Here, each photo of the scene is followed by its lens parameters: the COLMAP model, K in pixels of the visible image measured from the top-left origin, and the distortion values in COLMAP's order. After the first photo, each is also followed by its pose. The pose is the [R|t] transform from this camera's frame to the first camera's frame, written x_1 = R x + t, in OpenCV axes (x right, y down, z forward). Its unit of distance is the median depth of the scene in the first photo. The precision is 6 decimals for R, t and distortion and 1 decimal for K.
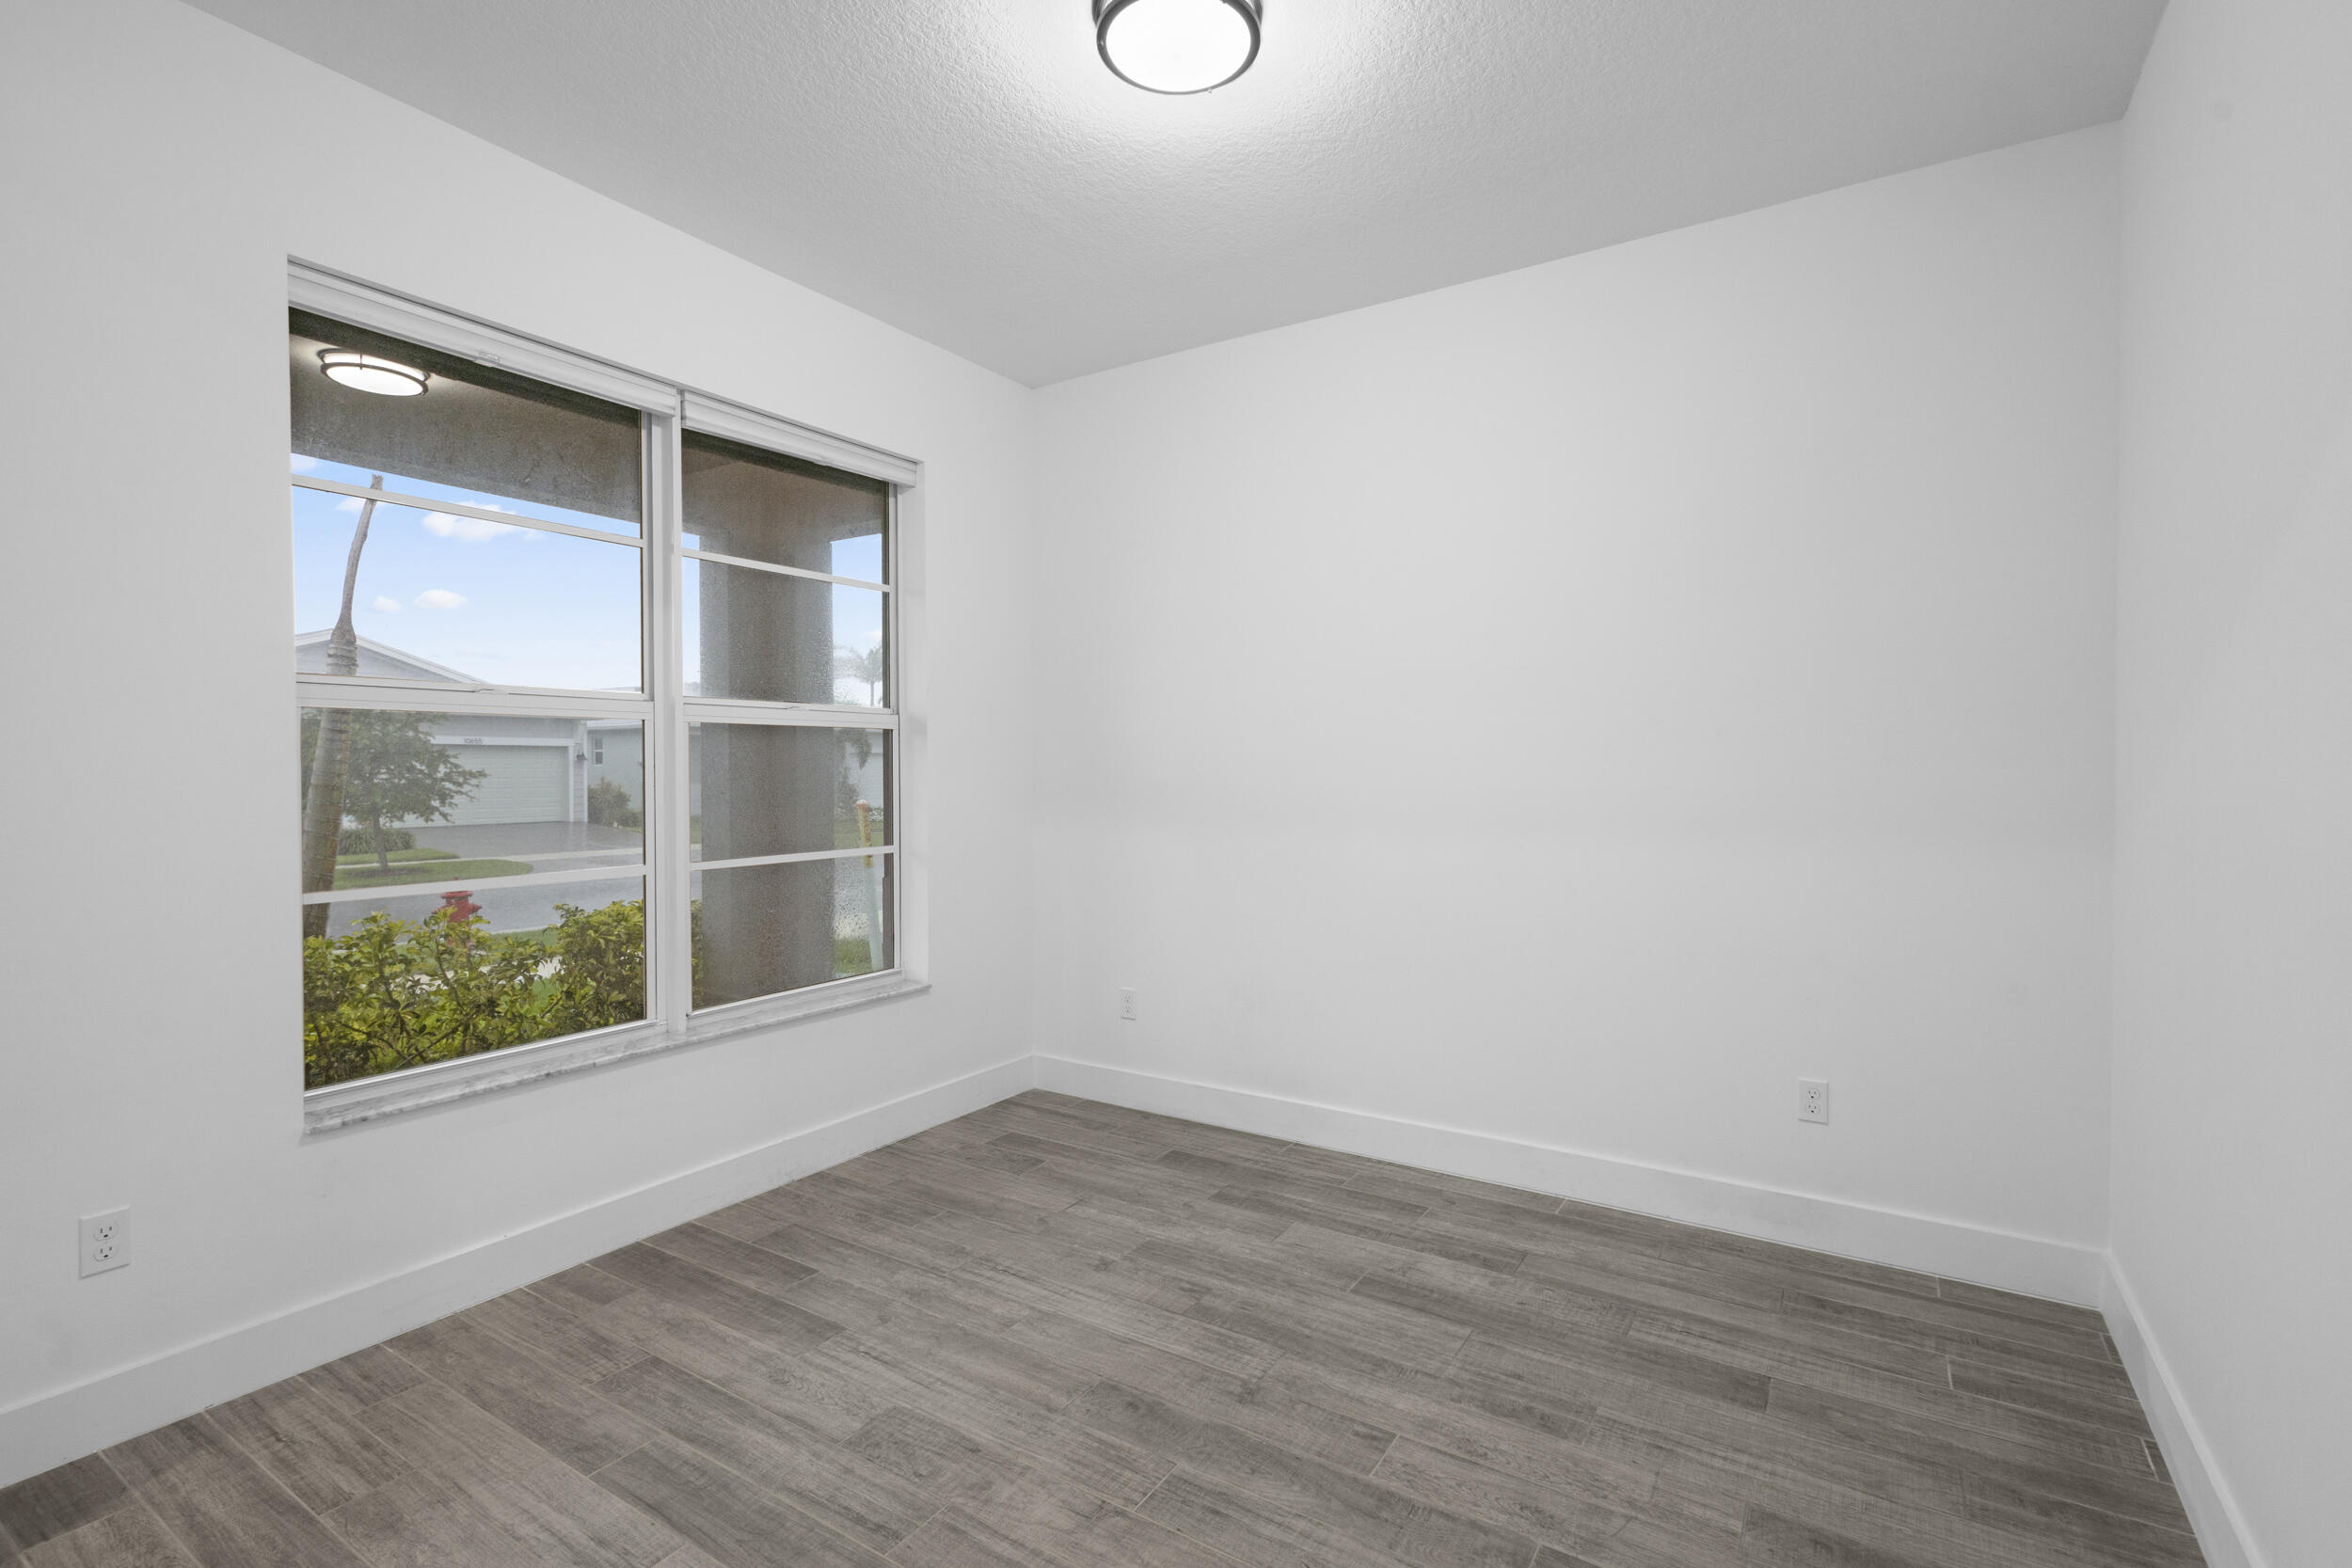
lens RADIAL K [[1081.1, 0, 1171.8], [0, 1081.1, 840.9], [0, 0, 1]] dist [-0.000004, -0.000328]
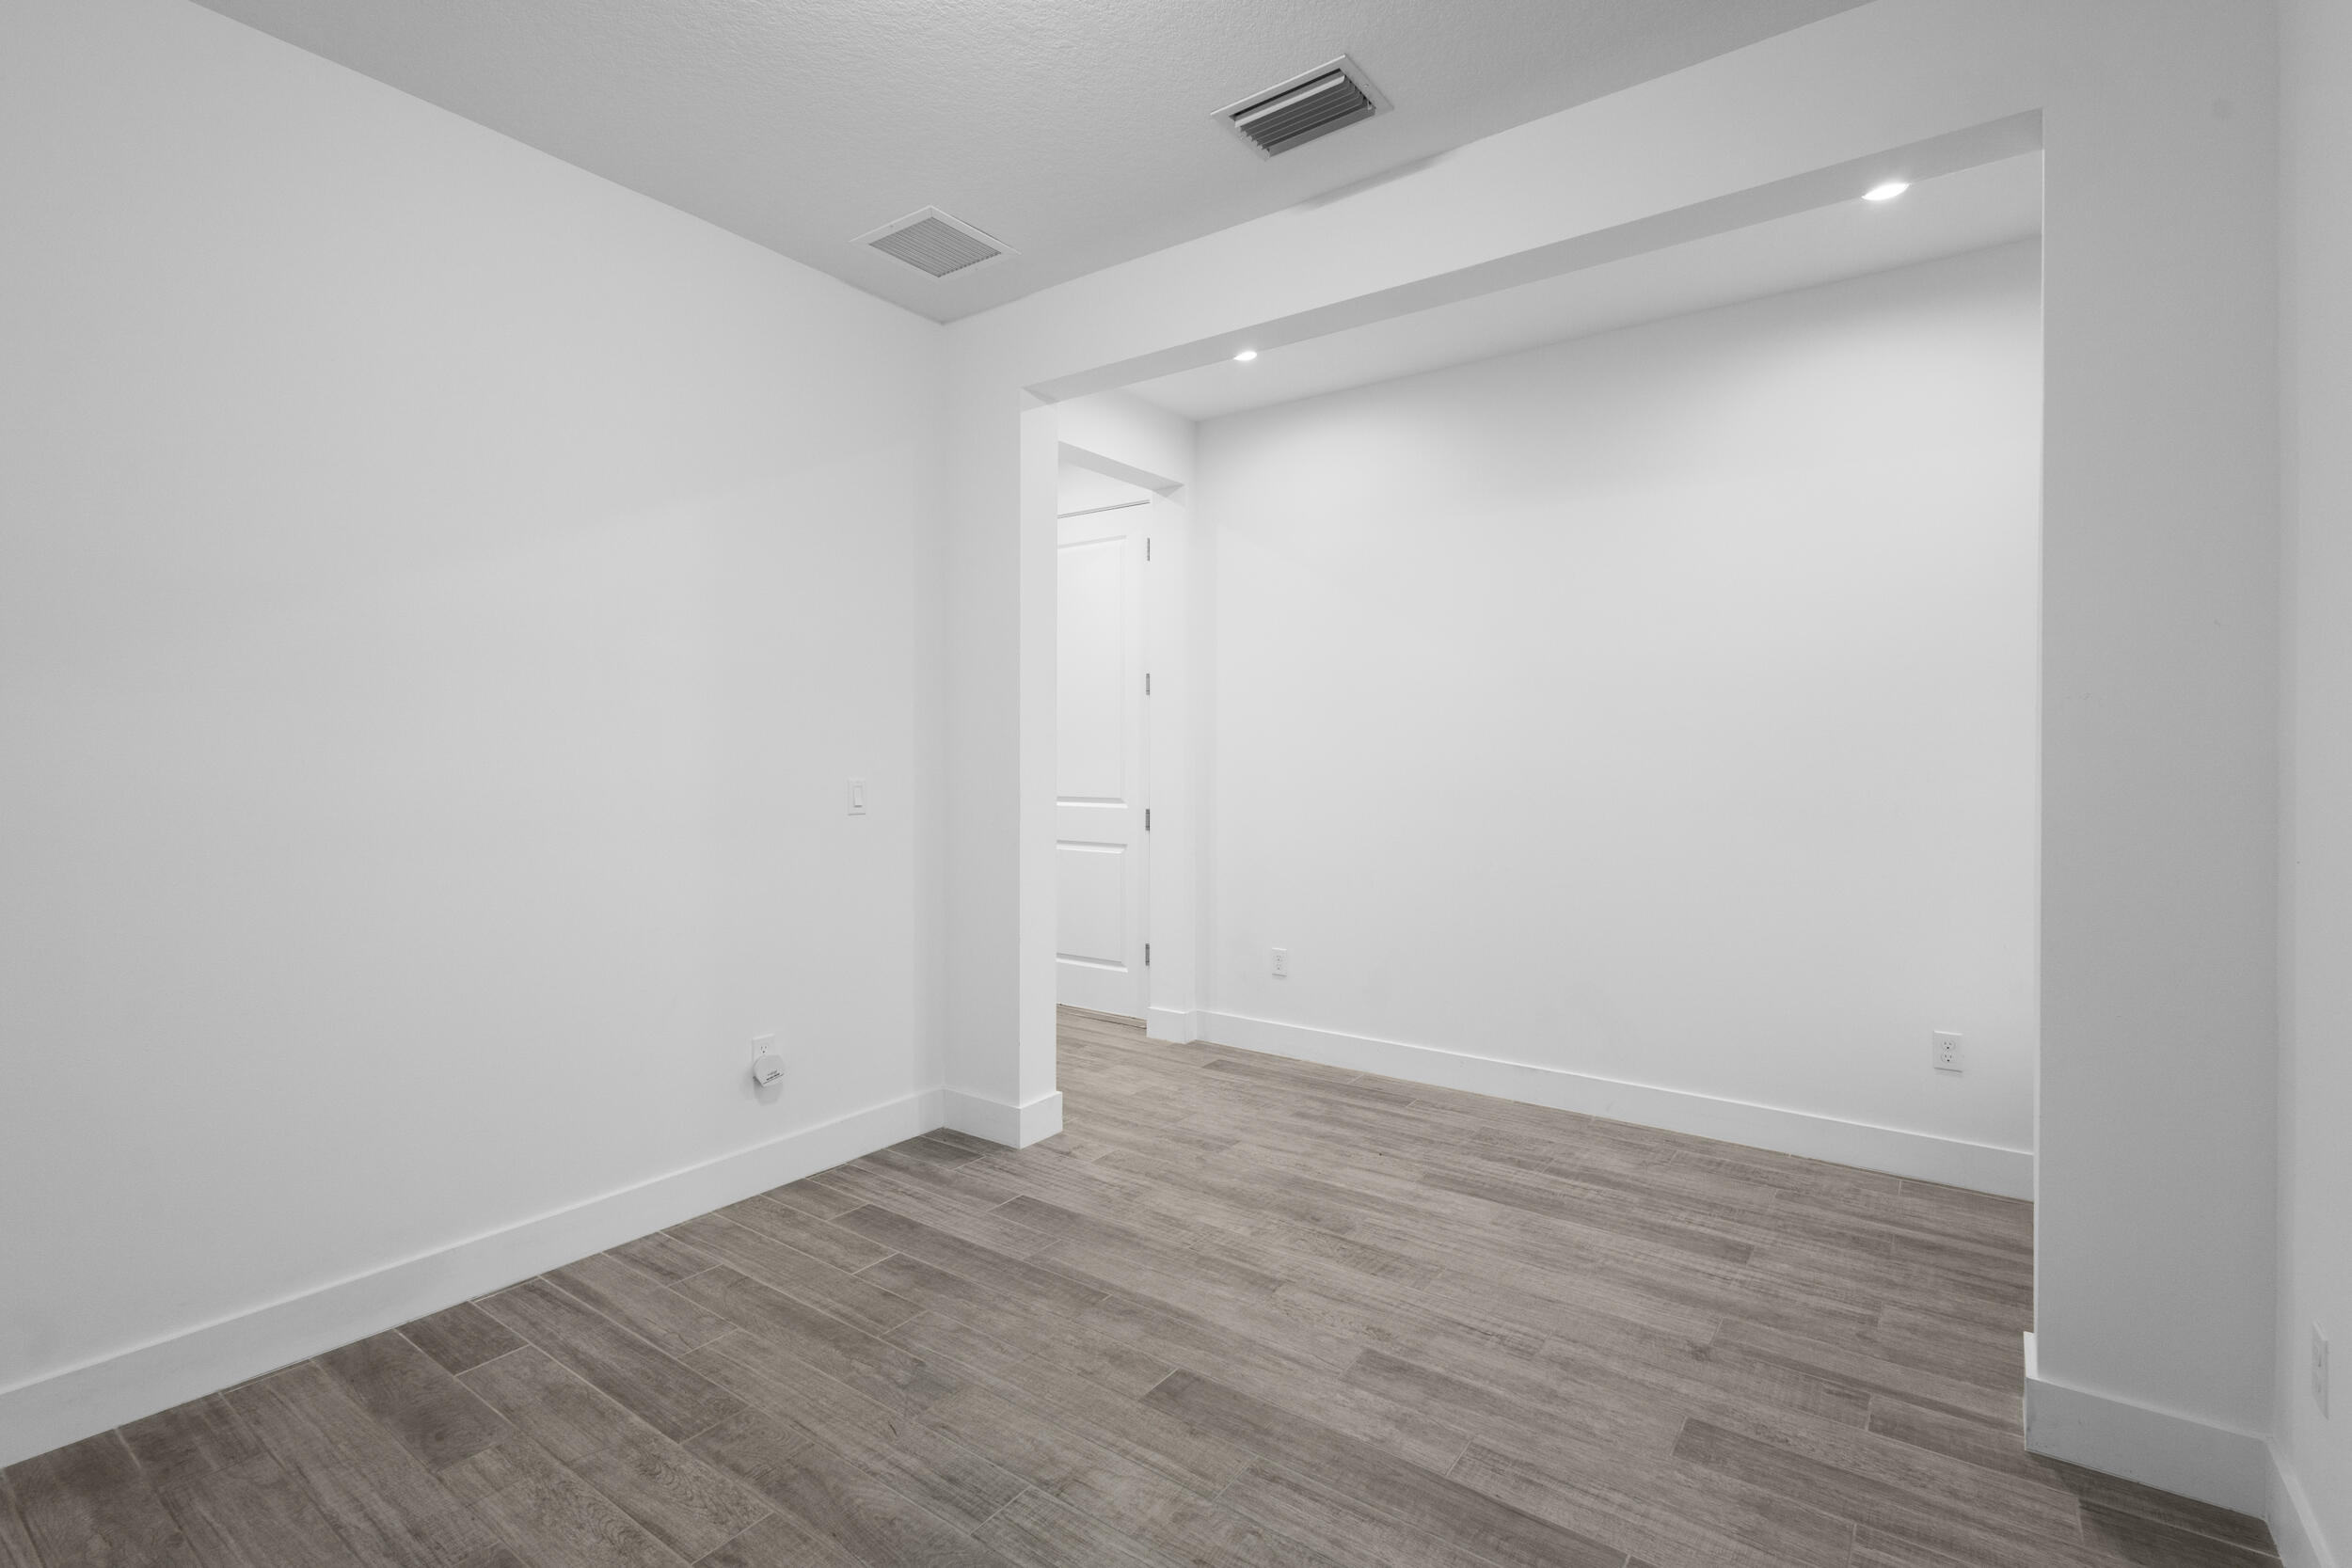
lens RADIAL K [[1077.5, 0, 1169.7], [0, 1077.5, 754.7], [0, 0, 1]] dist [0.001120, -0.000534]
pose [[-0.998101, -0.001068, 0.061582, -0.188032], [0.003341, 0.997438, 0.071458, -0.115531], [-0.061501, 0.071528, -0.995541, 1.609625]]
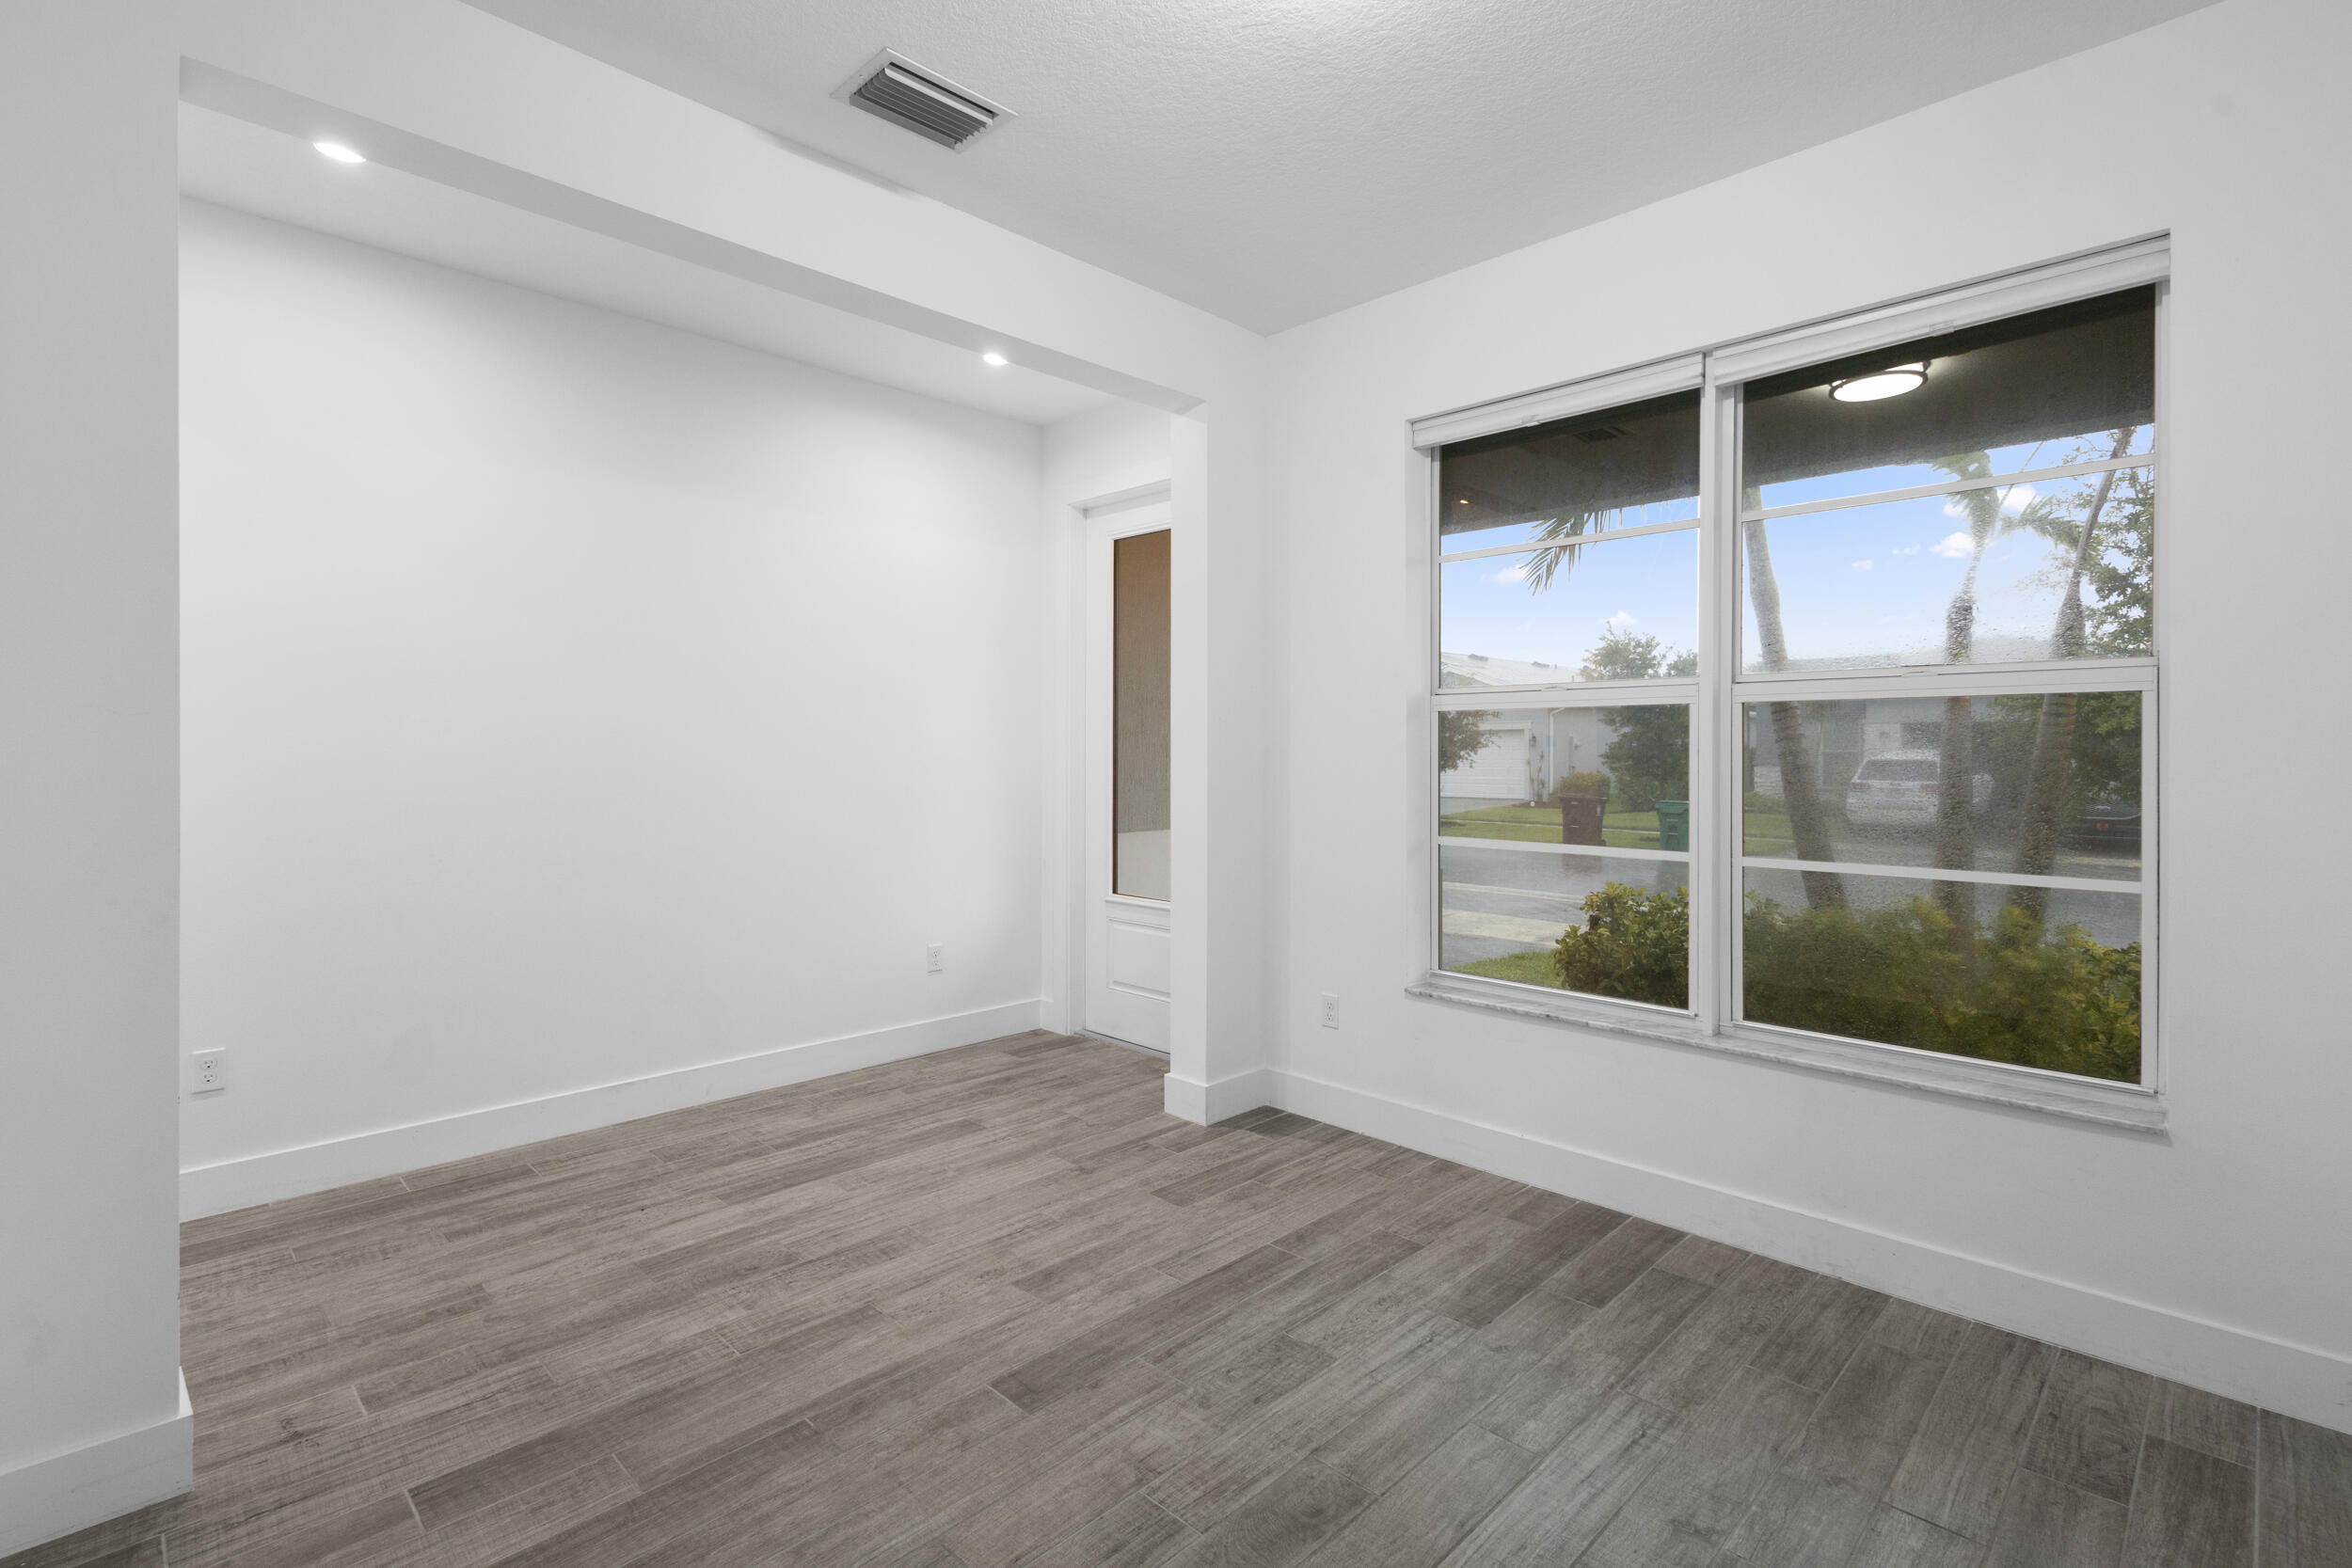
lens RADIAL K [[1077.5, 0, 1169.7], [0, 1077.5, 754.7], [0, 0, 1]] dist [0.001120, -0.000534]
pose [[-0.217426, 0.004714, -0.976066, 0.770621], [-0.070667, 0.997288, 0.020558, -0.072281], [0.973515, 0.073445, -0.216503, 0.983009]]
